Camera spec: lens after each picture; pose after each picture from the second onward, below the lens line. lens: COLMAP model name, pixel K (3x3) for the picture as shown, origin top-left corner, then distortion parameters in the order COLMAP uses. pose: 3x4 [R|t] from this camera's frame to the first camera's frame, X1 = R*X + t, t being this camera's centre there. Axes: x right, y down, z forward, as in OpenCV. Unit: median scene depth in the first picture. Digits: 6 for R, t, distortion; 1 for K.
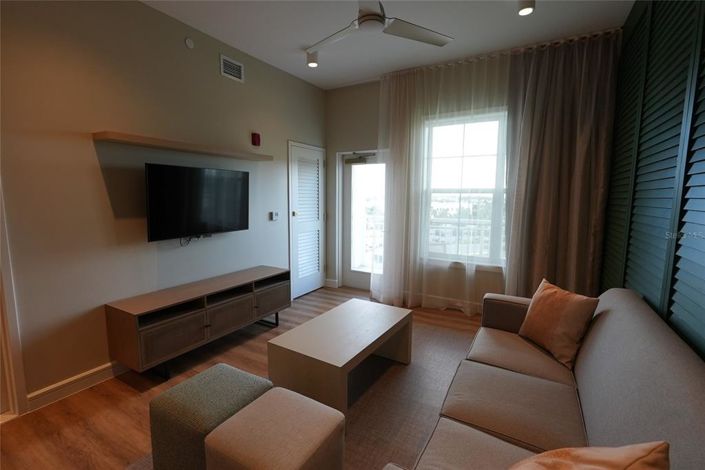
lens RADIAL K [[323.3, 0, 350.9], [0, 323.3, 233.8], [0, 0, 1]] dist [0.000020, 0.000814]
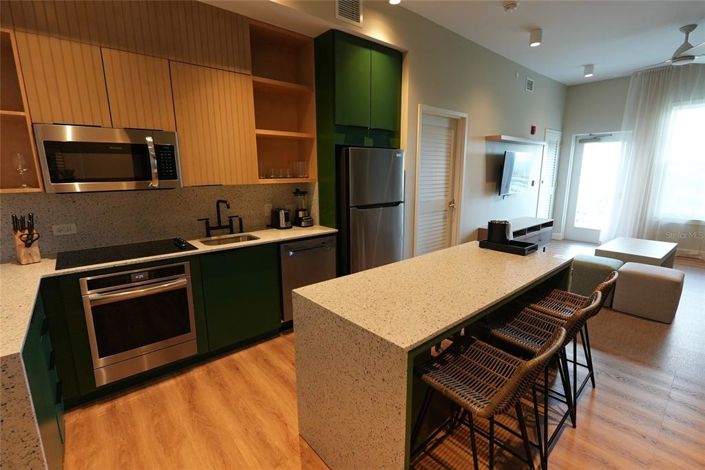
lens RADIAL K [[323.3, 0, 351.8], [0, 323.3, 235.3], [0, 0, 1]] dist [0.000020, 0.000814]
pose [[0.944894, 0.052429, -0.323151, -0.552474], [-0.026066, 0.996008, 0.085376, 0.077688], [0.326337, -0.072248, 0.942488, -0.669324]]
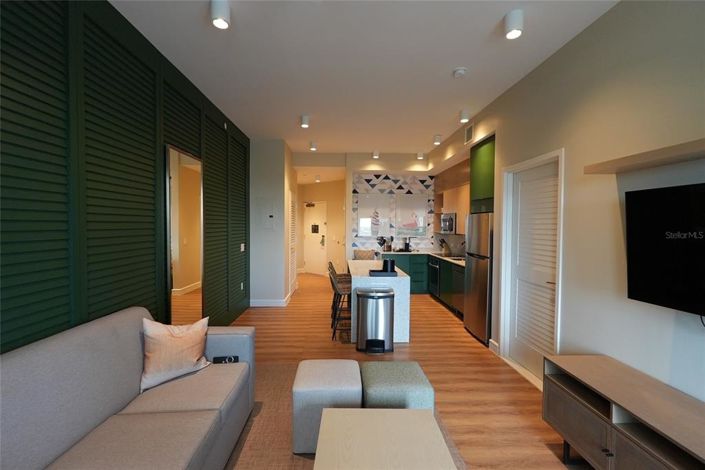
lens RADIAL K [[323.3, 0, 352.2], [0, 323.3, 233.2], [0, 0, 1]] dist [0.000020, 0.000814]
pose [[-0.842335, 0.001350, -0.538953, 0.201323], [-0.076920, 0.989459, 0.122697, -0.111392], [0.533437, 0.144808, -0.833352, 0.864281]]
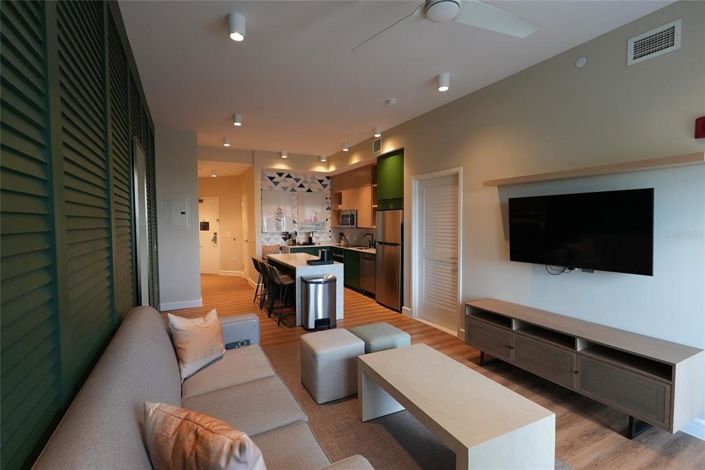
lens RADIAL K [[323.3, 0, 351.8], [0, 323.3, 234.3], [0, 0, 1]] dist [0.000020, 0.000814]
pose [[-0.533269, 0.031350, -0.845365, 0.516114], [-0.098549, 0.990207, 0.098888, -0.095635], [0.840186, 0.136043, -0.524957, 0.776352]]
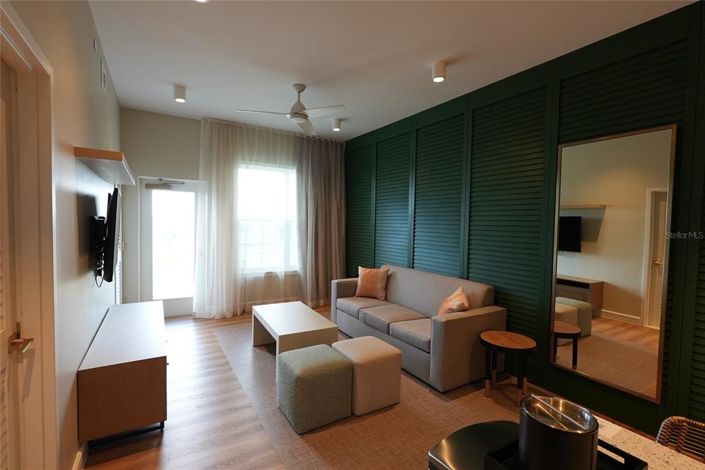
lens RADIAL K [[323.3, 0, 351.5], [0, 323.3, 233.9], [0, 0, 1]] dist [0.000020, 0.000814]
pose [[0.476810, -0.026964, 0.878593, -0.721351], [0.086469, 0.996120, -0.016356, -0.020093], [-0.874743, 0.083770, 0.477292, 0.039063]]
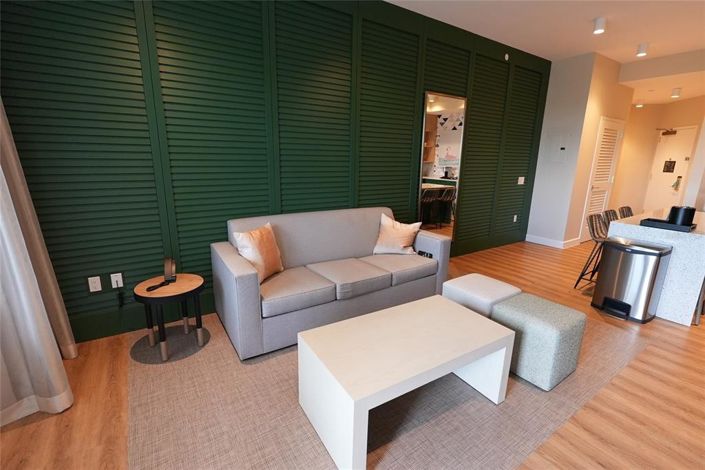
lens RADIAL K [[323.3, 0, 350.6], [0, 323.3, 233.6], [0, 0, 1]] dist [0.000020, 0.000814]
pose [[-0.897681, -0.123145, 0.423088, -0.111561], [0.028840, 0.941678, 0.335277, -0.120123], [-0.439701, 0.313174, -0.841775, 1.043283]]
